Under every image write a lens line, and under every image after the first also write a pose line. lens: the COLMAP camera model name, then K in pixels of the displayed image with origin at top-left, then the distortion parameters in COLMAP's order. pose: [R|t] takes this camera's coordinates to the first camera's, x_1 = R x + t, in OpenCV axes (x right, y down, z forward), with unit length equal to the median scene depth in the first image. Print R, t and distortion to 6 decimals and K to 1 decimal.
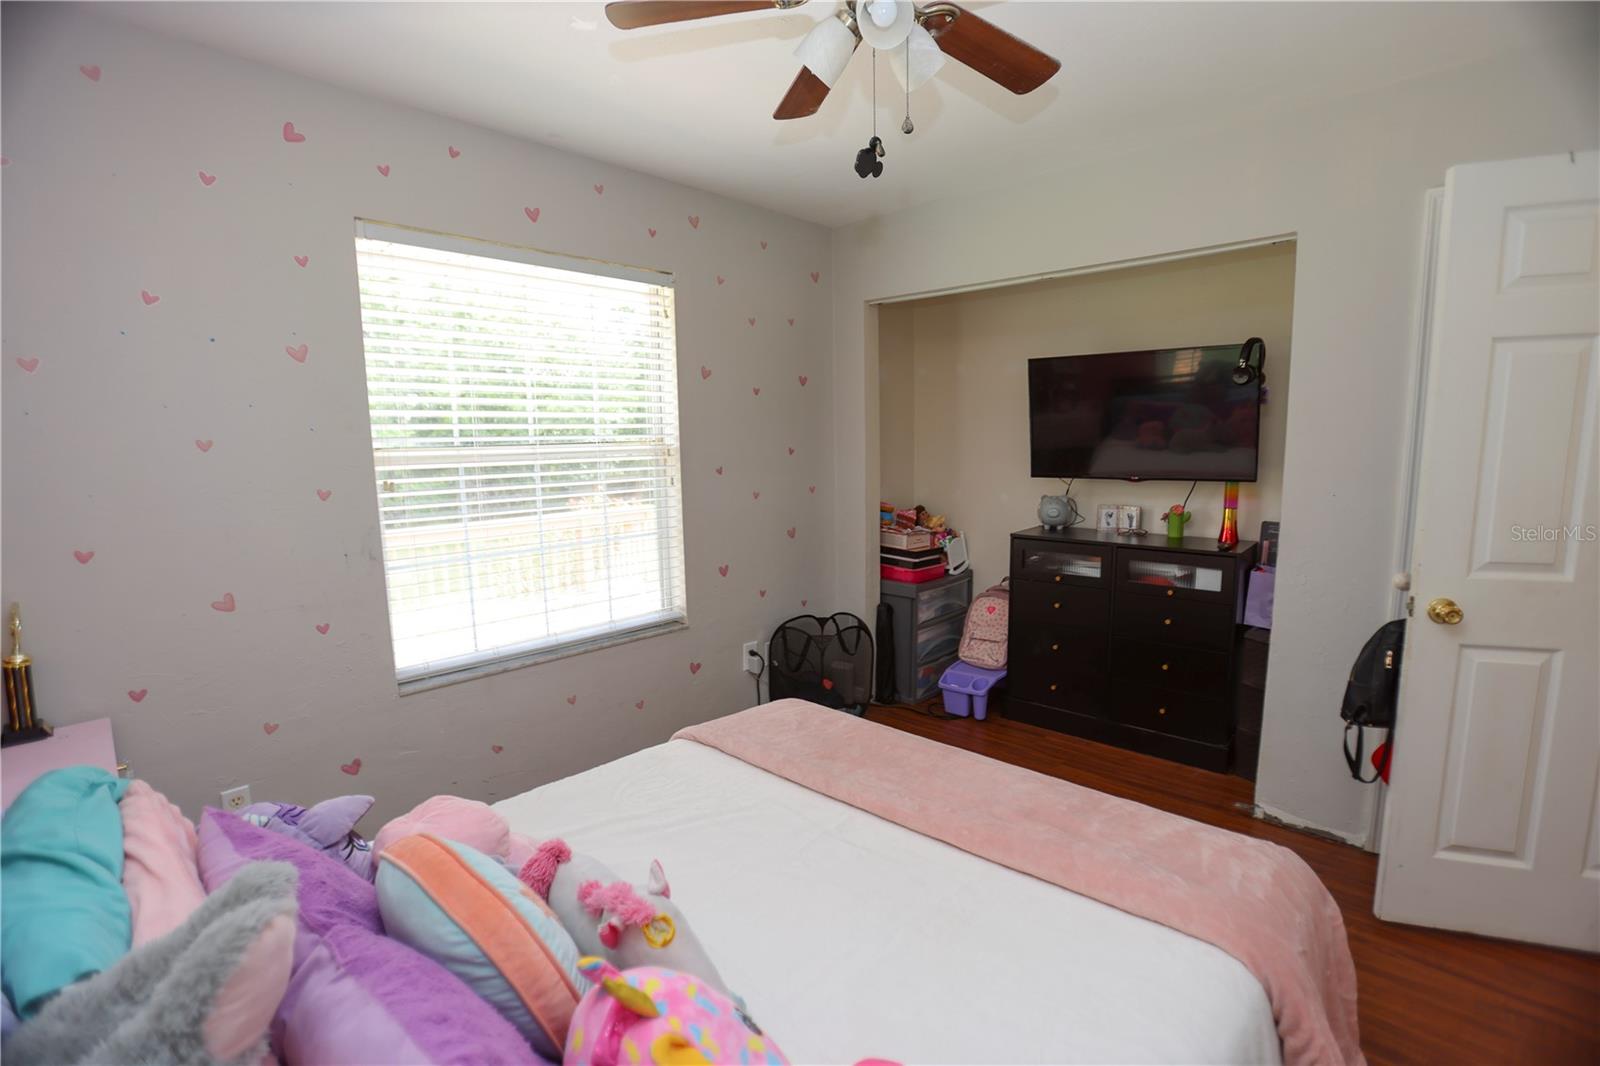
lens RADIAL K [[756.2, 0, 807.8], [0, 756.2, 539.4], [0, 0, 1]] dist [-0.089179, 0.041035]
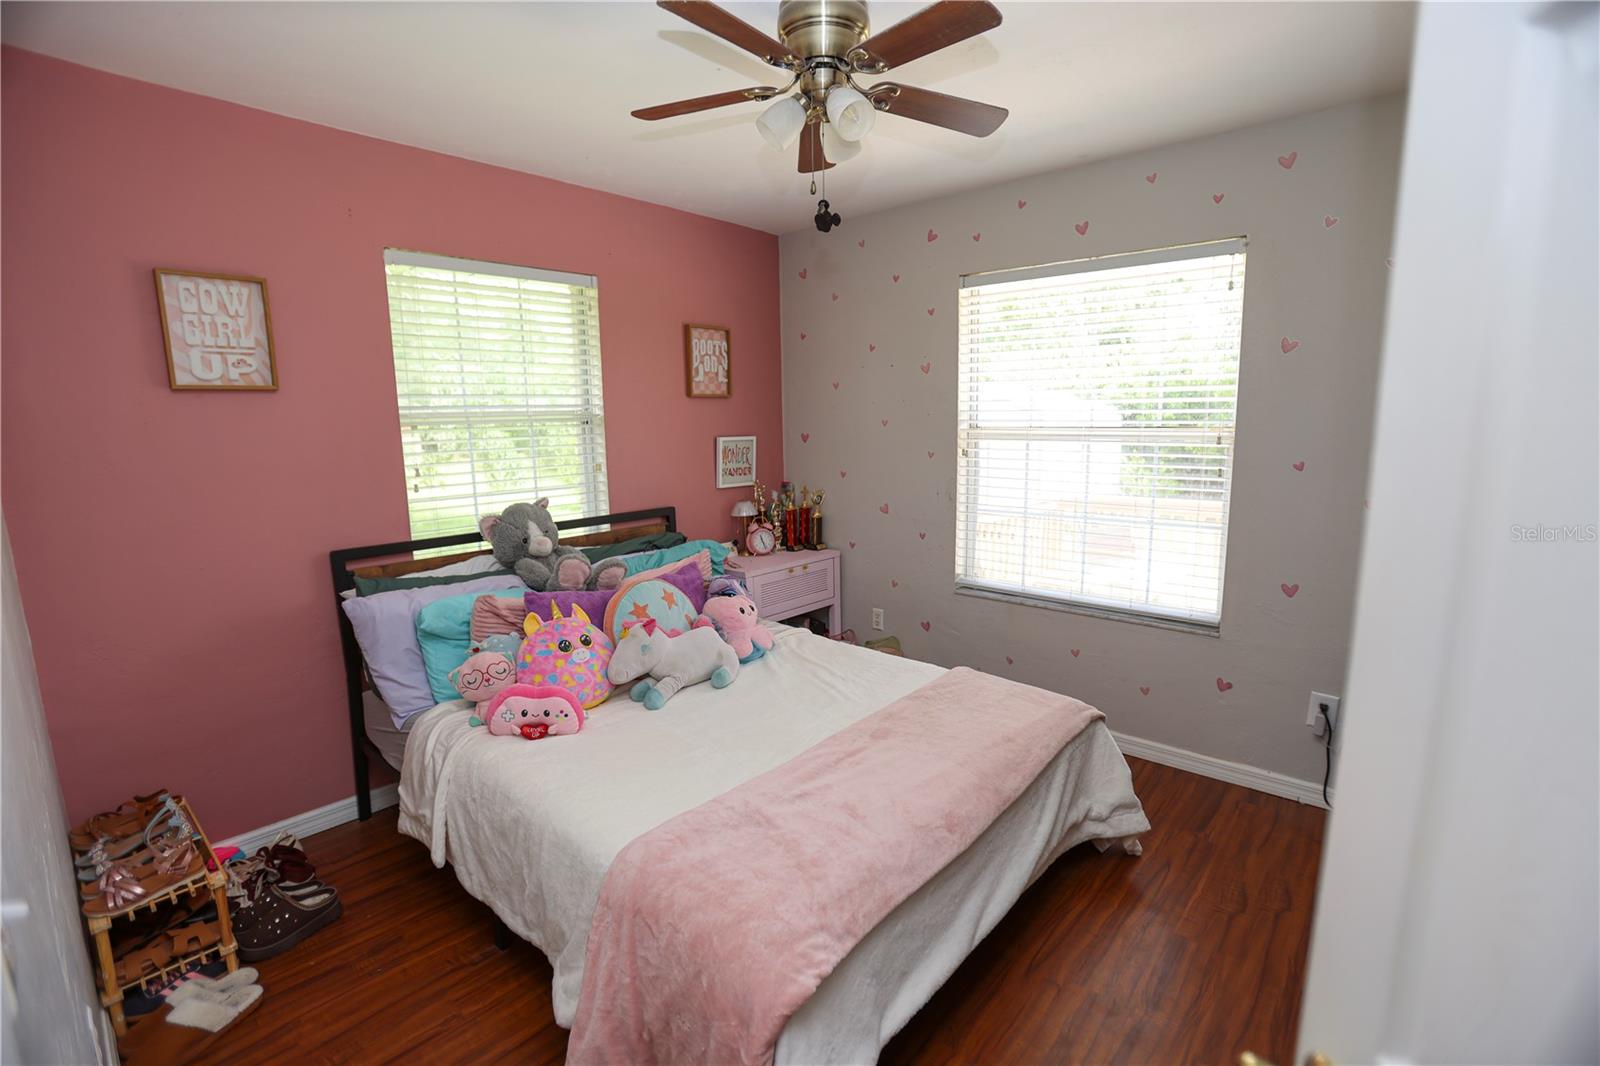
lens RADIAL K [[720.3, 0, 805.3], [0, 720.3, 539.1], [0, 0, 1]] dist [-0.078380, 0.029224]
pose [[0.009246, 0.171660, -0.985113, 0.770149], [-0.126885, 0.977393, 0.169124, -0.091647], [0.991874, 0.123432, 0.030818, 0.570851]]
